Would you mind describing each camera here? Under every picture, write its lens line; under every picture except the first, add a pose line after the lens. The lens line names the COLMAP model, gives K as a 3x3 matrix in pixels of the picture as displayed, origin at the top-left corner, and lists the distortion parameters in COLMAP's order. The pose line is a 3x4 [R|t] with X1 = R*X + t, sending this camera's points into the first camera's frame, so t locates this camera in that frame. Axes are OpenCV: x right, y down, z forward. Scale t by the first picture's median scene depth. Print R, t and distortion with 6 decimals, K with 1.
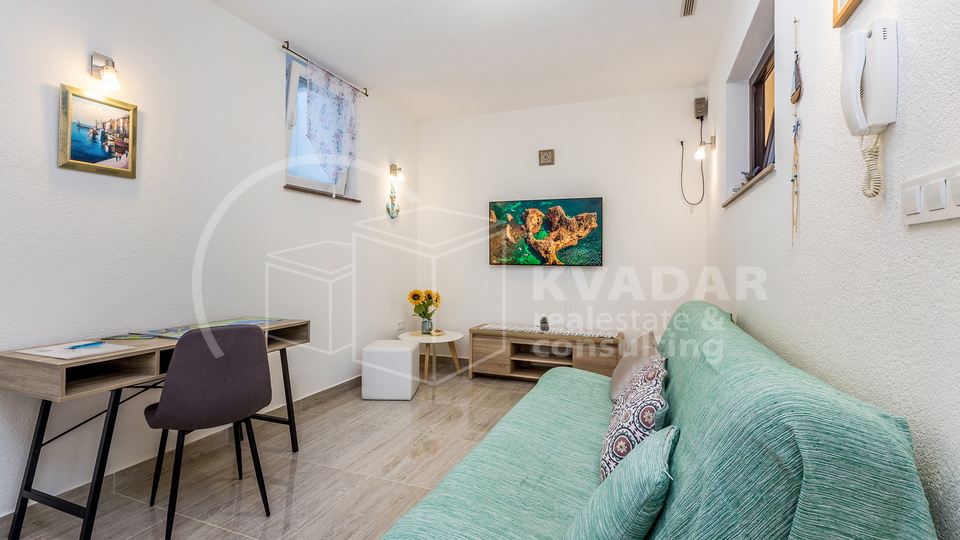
lens RADIAL K [[431.4, 0, 476.6], [0, 431.4, 250.9], [0, 0, 1]] dist [-0.000297, 0.000022]
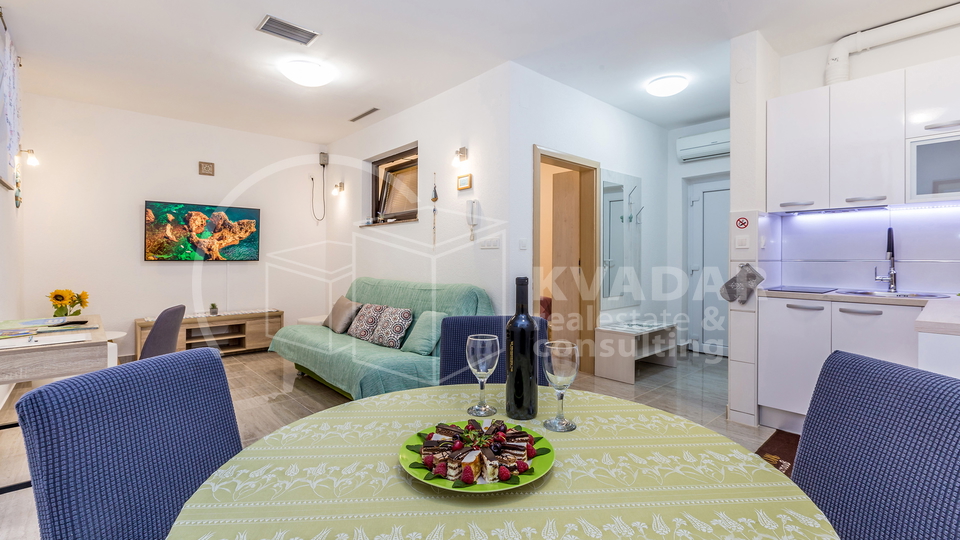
lens RADIAL K [[431.4, 0, 476.6], [0, 431.4, 250.9], [0, 0, 1]] dist [-0.000297, 0.000022]
pose [[0.454561, 0.008435, 0.890676, -0.560813], [-0.013799, 0.999902, -0.002428, -0.000941], [-0.890609, -0.011187, 0.454633, -0.193448]]
